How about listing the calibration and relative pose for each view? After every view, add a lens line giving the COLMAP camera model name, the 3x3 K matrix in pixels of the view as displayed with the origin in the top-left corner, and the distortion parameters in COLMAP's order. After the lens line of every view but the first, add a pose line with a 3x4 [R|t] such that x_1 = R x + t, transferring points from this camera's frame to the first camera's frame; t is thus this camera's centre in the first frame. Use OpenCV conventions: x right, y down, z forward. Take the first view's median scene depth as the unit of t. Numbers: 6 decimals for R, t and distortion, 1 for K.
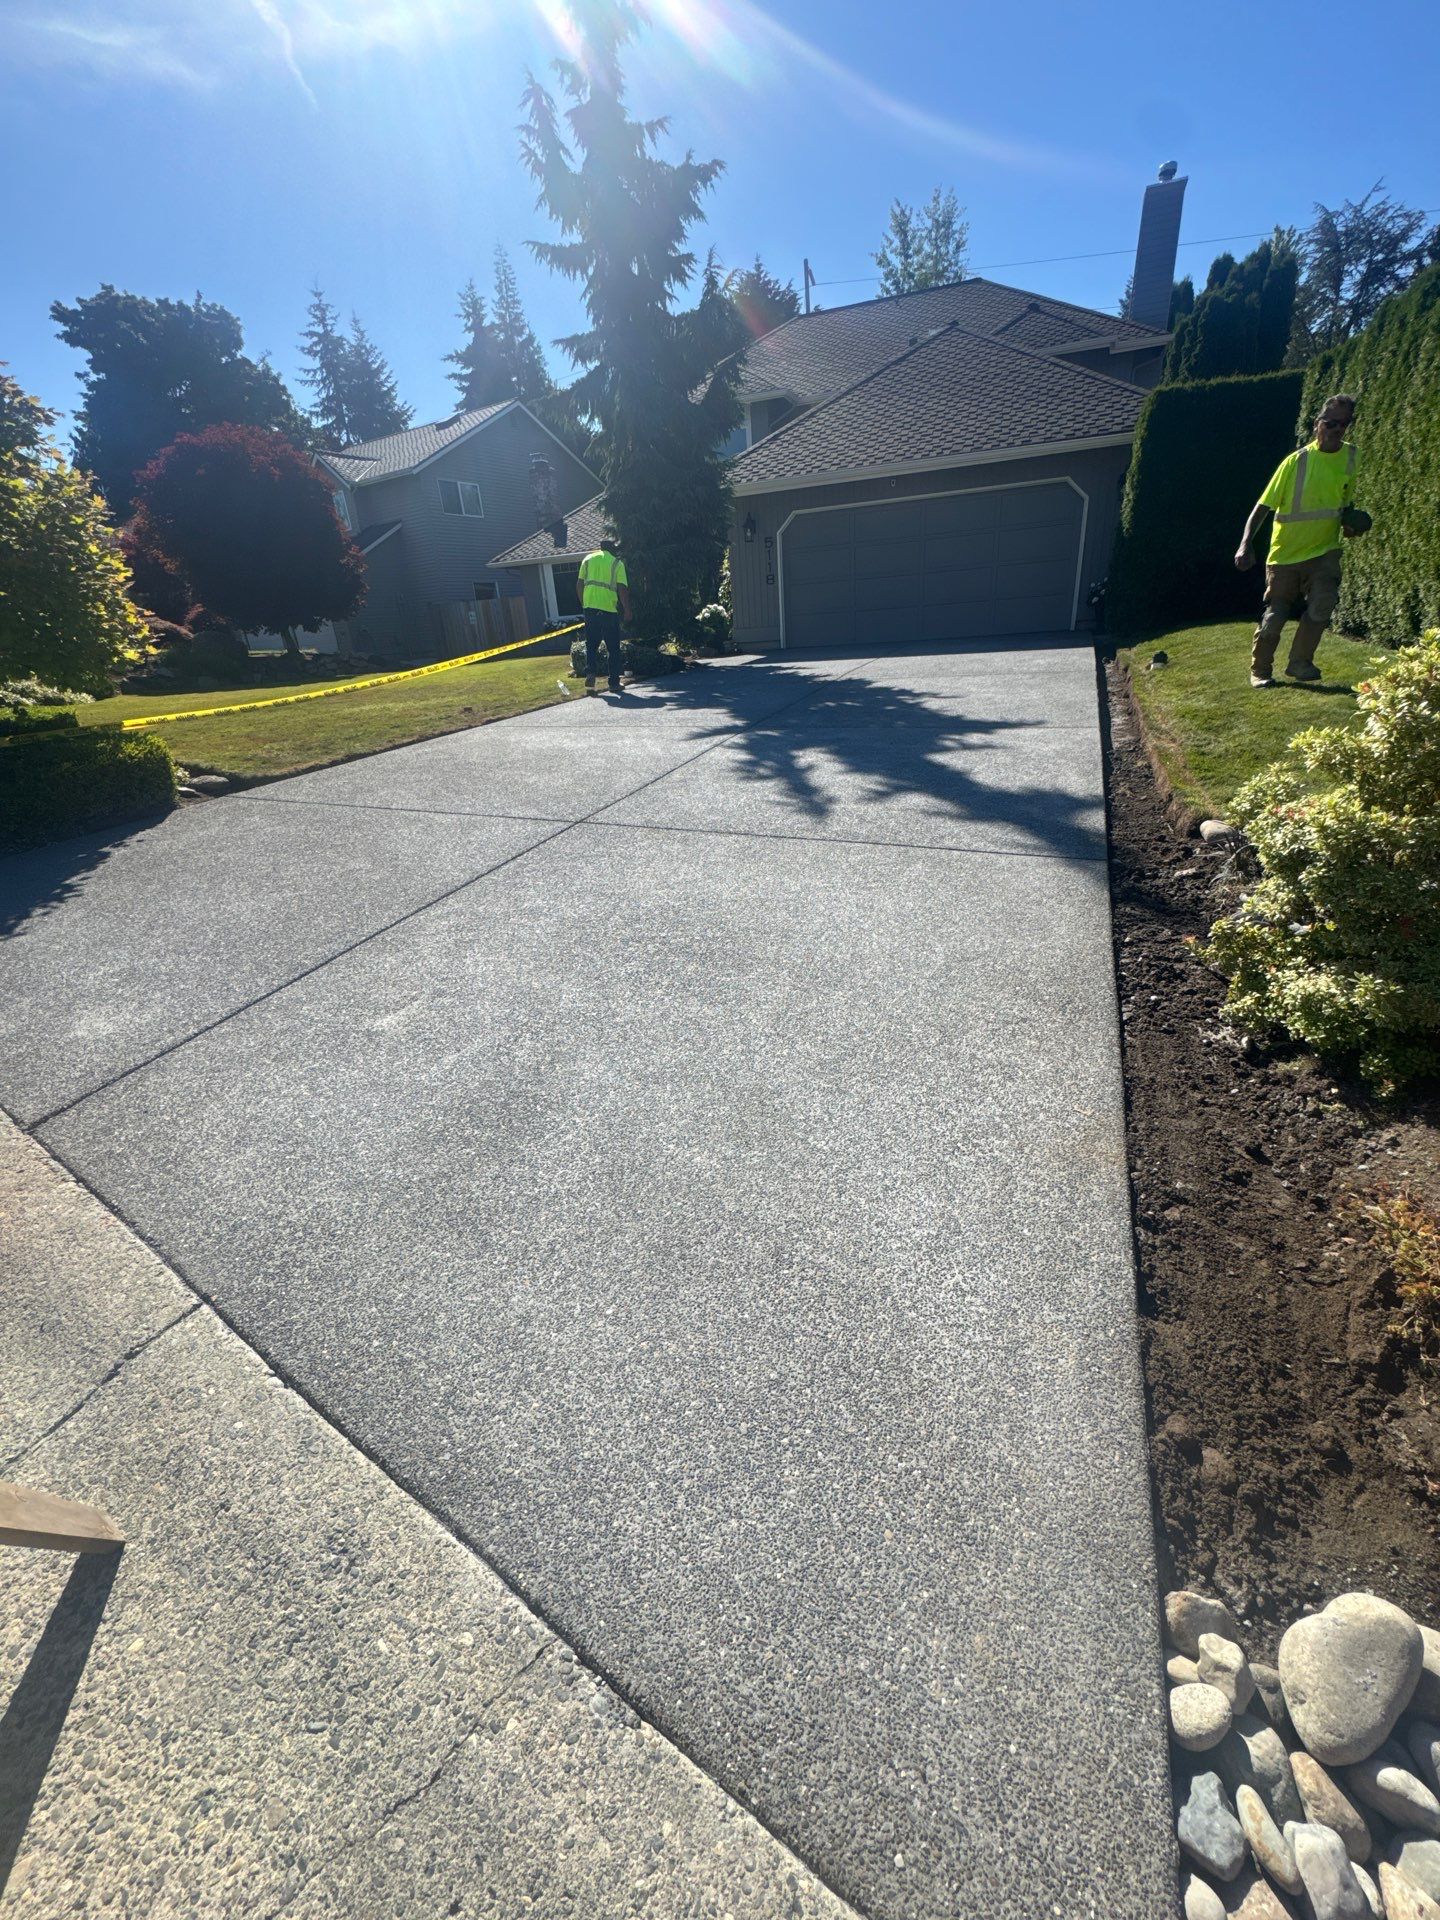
lens RADIAL K [[766.4, 0, 720.4], [0, 766.4, 966.3], [0, 0, 1]] dist [0.000098, -0.000128]
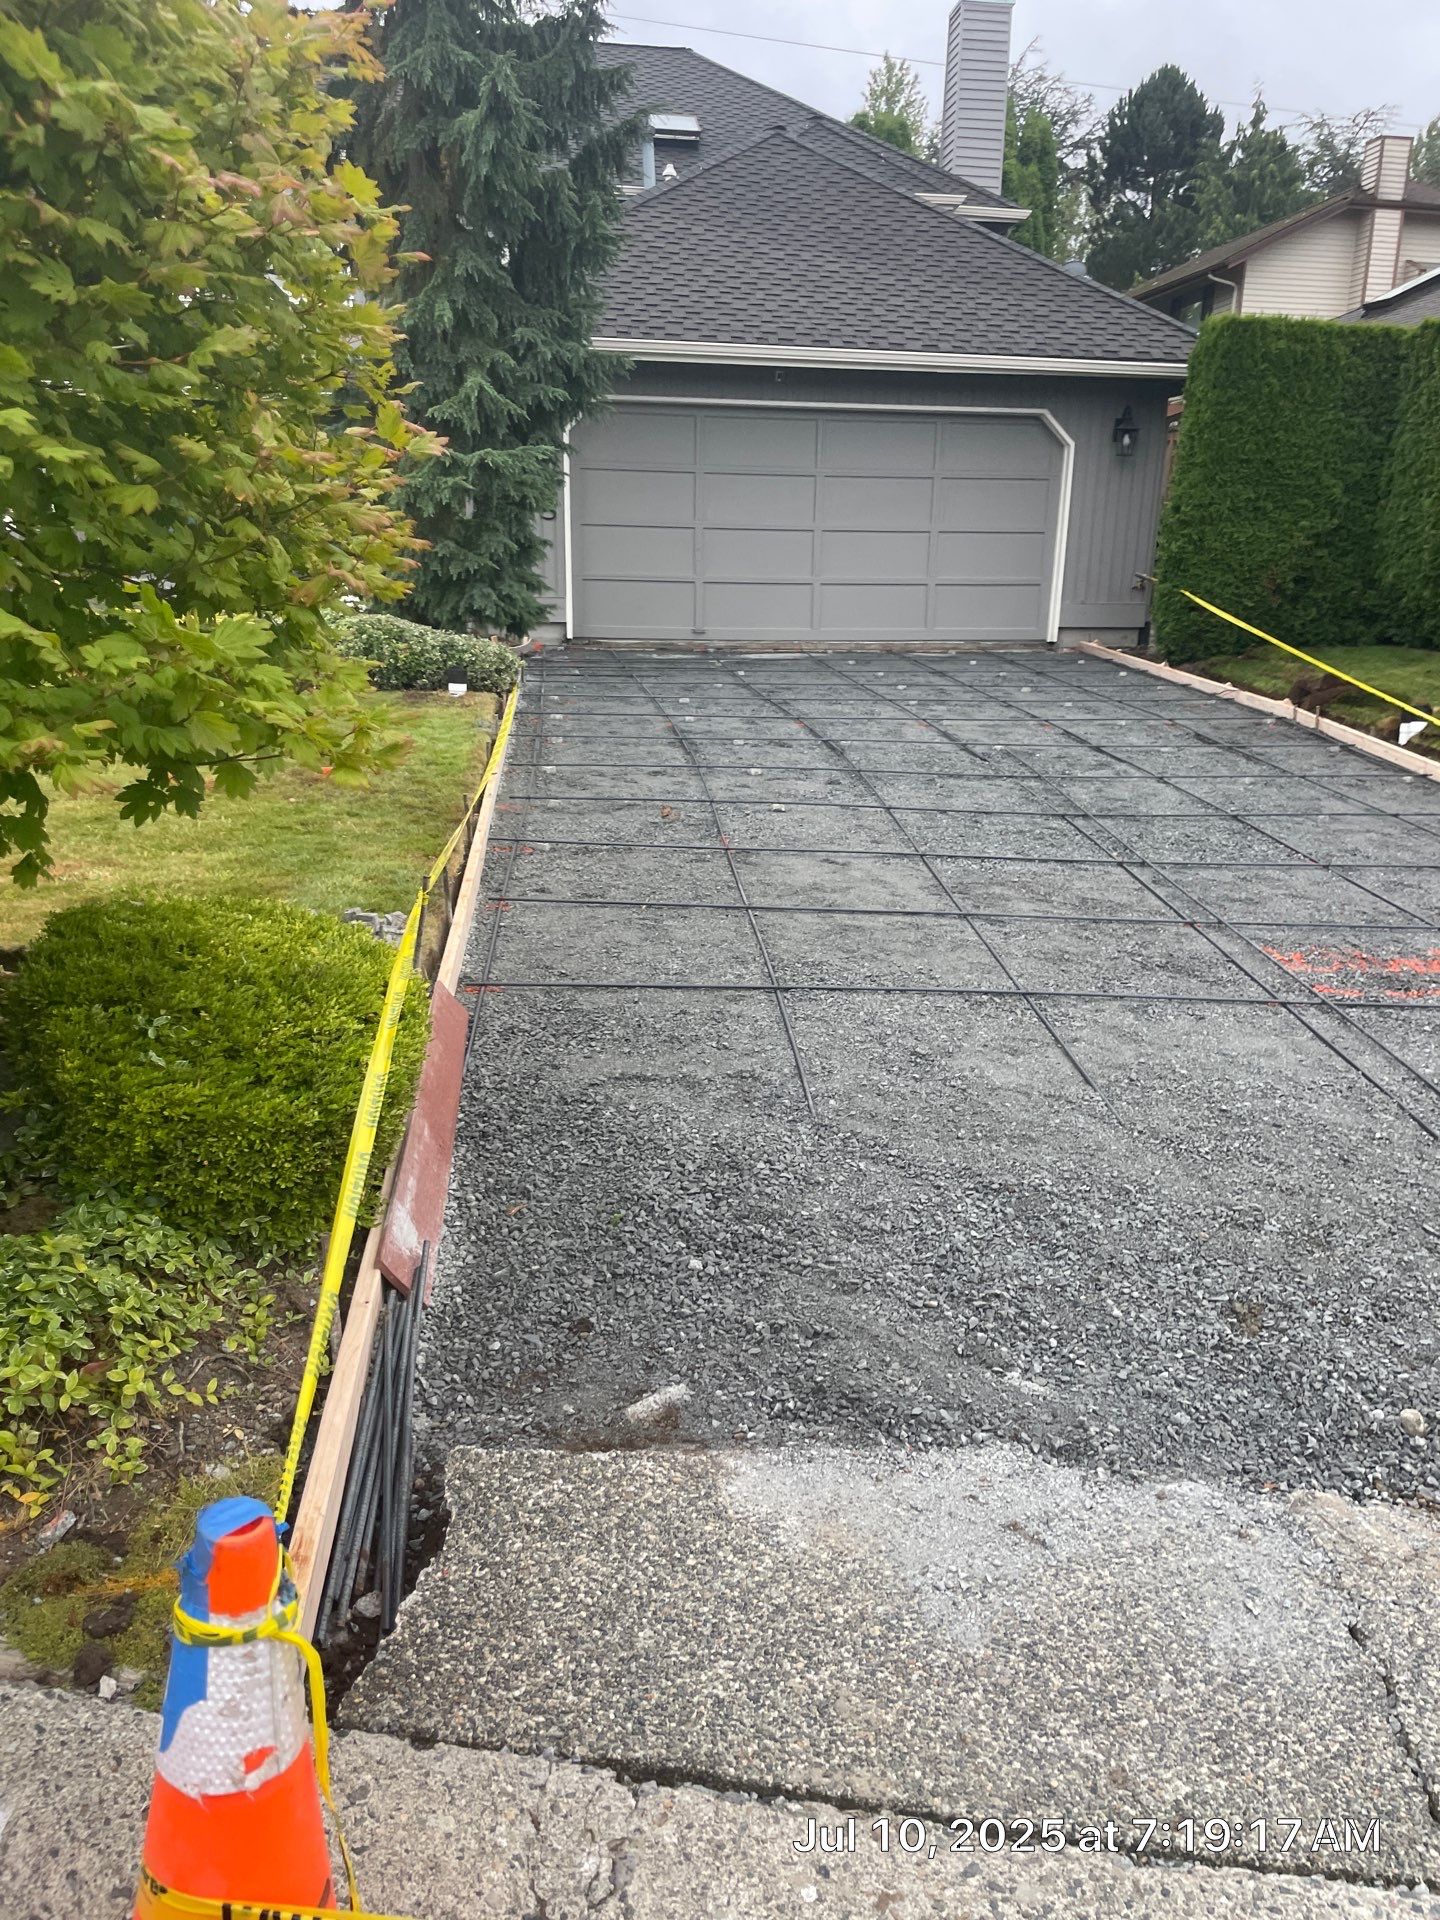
lens RADIAL K [[1442.3, 0, 722.9], [0, 1442.3, 973.0], [0, 0, 1]] dist [0.141116, -0.174870]
pose [[0.875209, -0.054672, 0.480645, -0.411517], [0.122333, 0.986311, -0.110565, -0.076718], [-0.468021, 0.155566, 0.869917, 0.138459]]
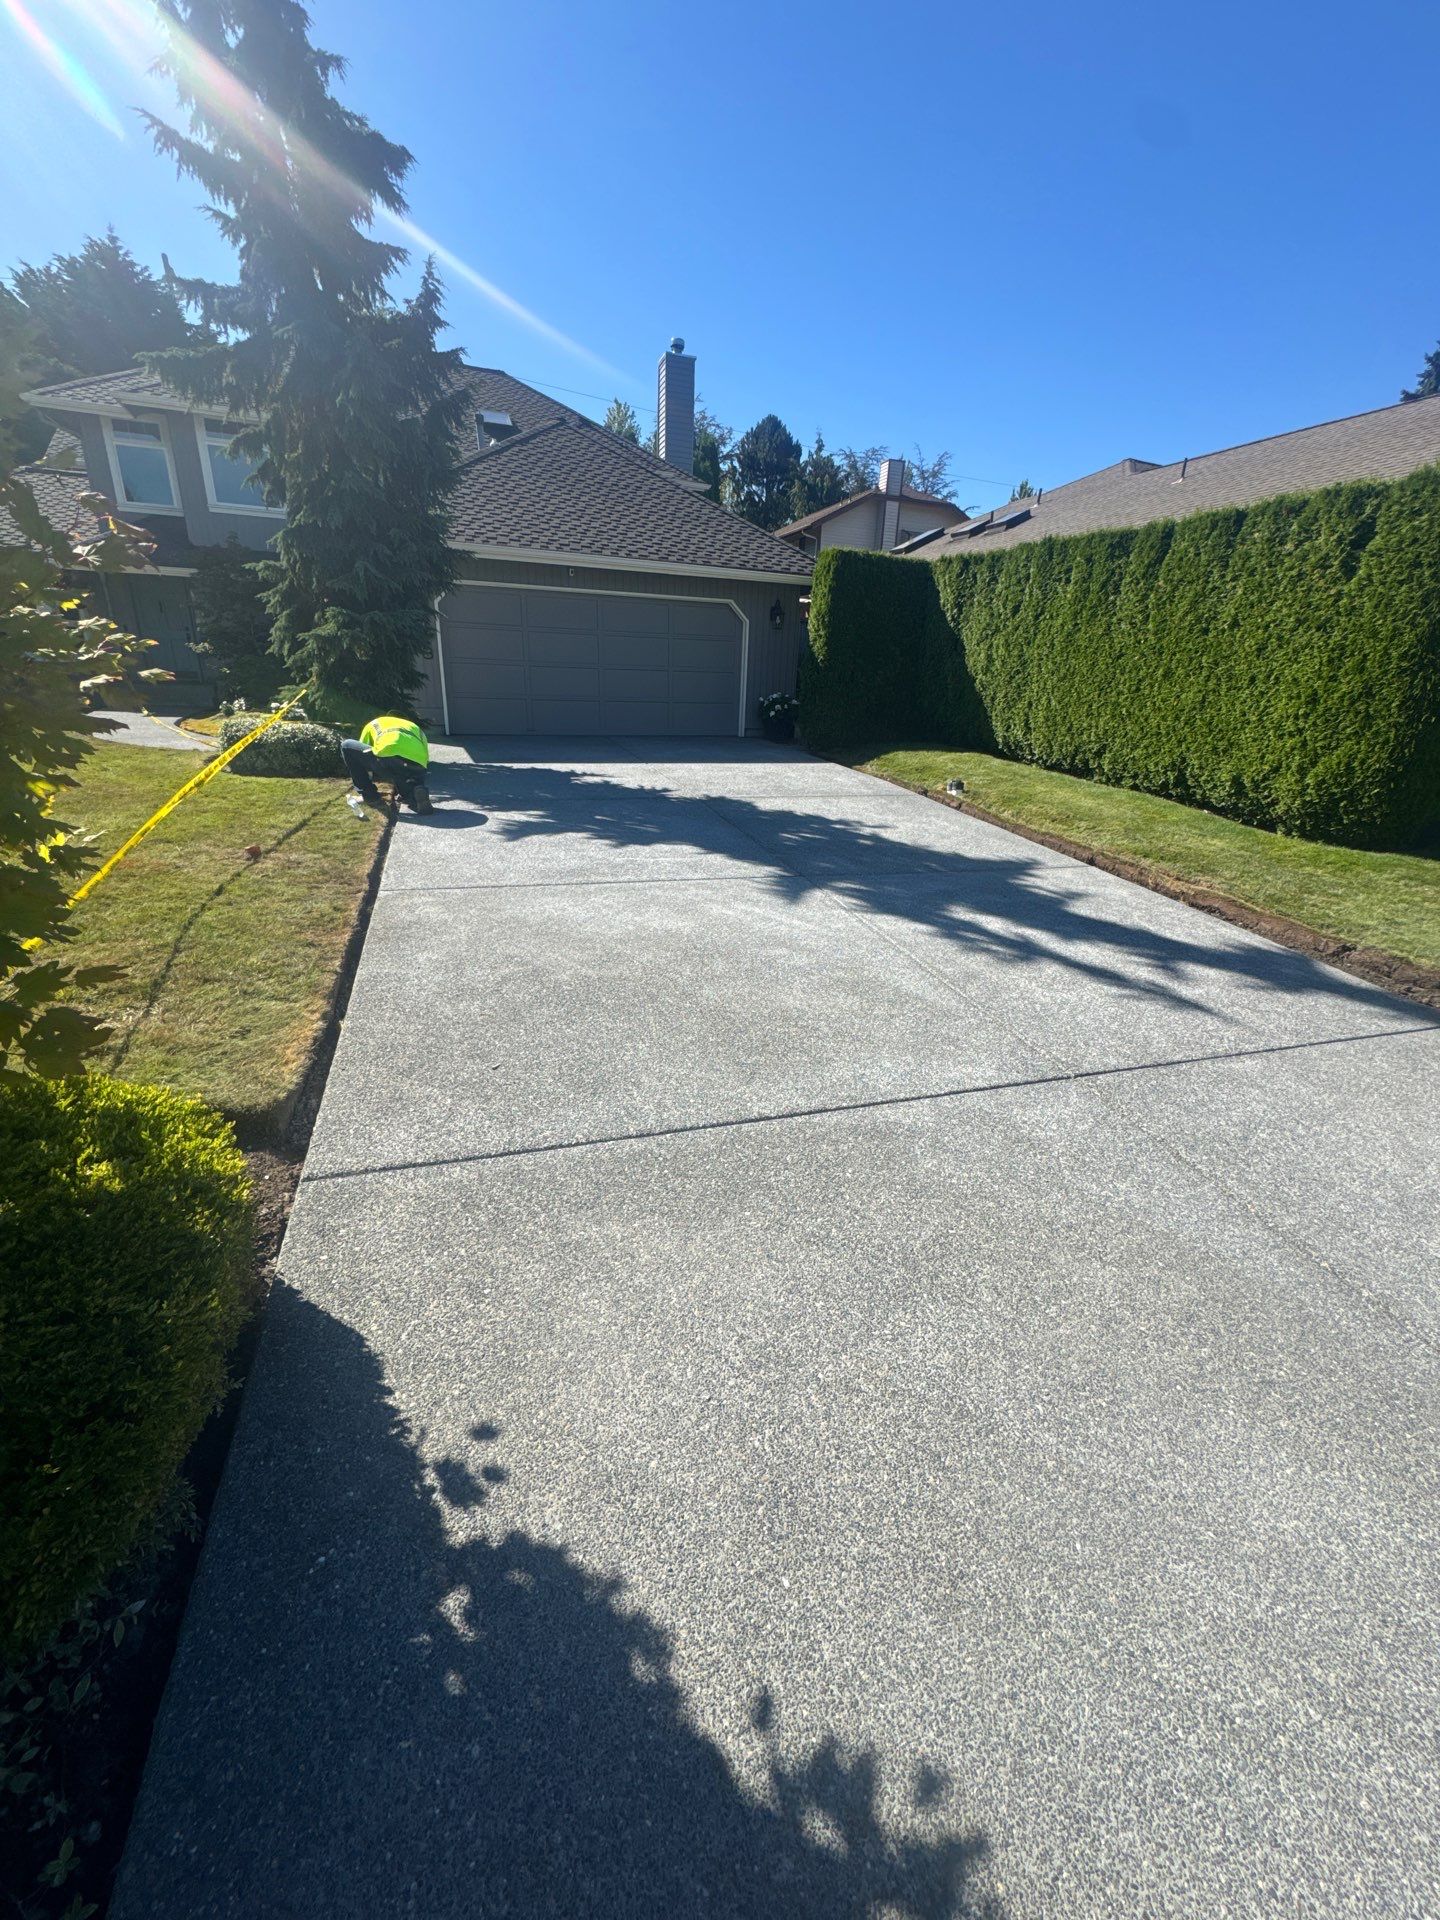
lens RADIAL K [[766.4, 0, 720.4], [0, 766.4, 966.3], [0, 0, 1]] dist [0.000098, -0.000128]
pose [[0.752381, -0.144472, 0.642690, -0.343299], [0.189616, 0.981858, -0.001264, -0.137707], [-0.630847, 0.122815, 0.766126, 0.255047]]
